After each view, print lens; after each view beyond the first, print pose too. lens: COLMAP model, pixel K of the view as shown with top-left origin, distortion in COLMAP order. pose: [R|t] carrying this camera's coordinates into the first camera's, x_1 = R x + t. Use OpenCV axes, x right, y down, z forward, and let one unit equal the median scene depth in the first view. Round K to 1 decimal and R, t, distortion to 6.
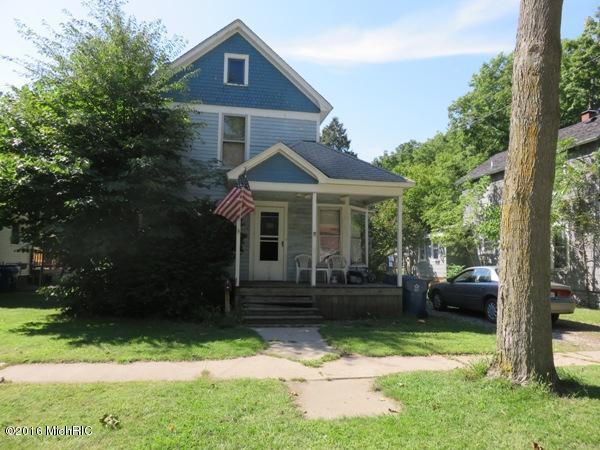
lens RADIAL K [[448.1, 0, 300.7], [0, 448.1, 223.7], [0, 0, 1]] dist [-0.016675, -0.005007]
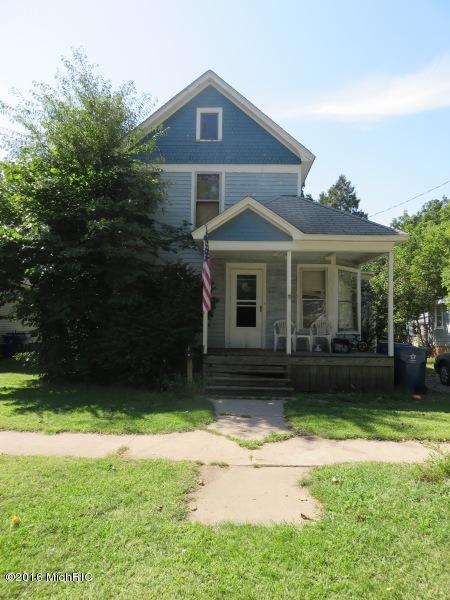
lens RADIAL K [[448.1, 0, 224.4], [0, 448.1, 301.8], [0, 0, 1]] dist [-0.016675, -0.005007]
pose [[0.977592, -0.014271, -0.210025, 0.096846], [0.018529, 0.999661, 0.018317, 0.014559], [0.209692, -0.021799, 0.977524, 0.096913]]
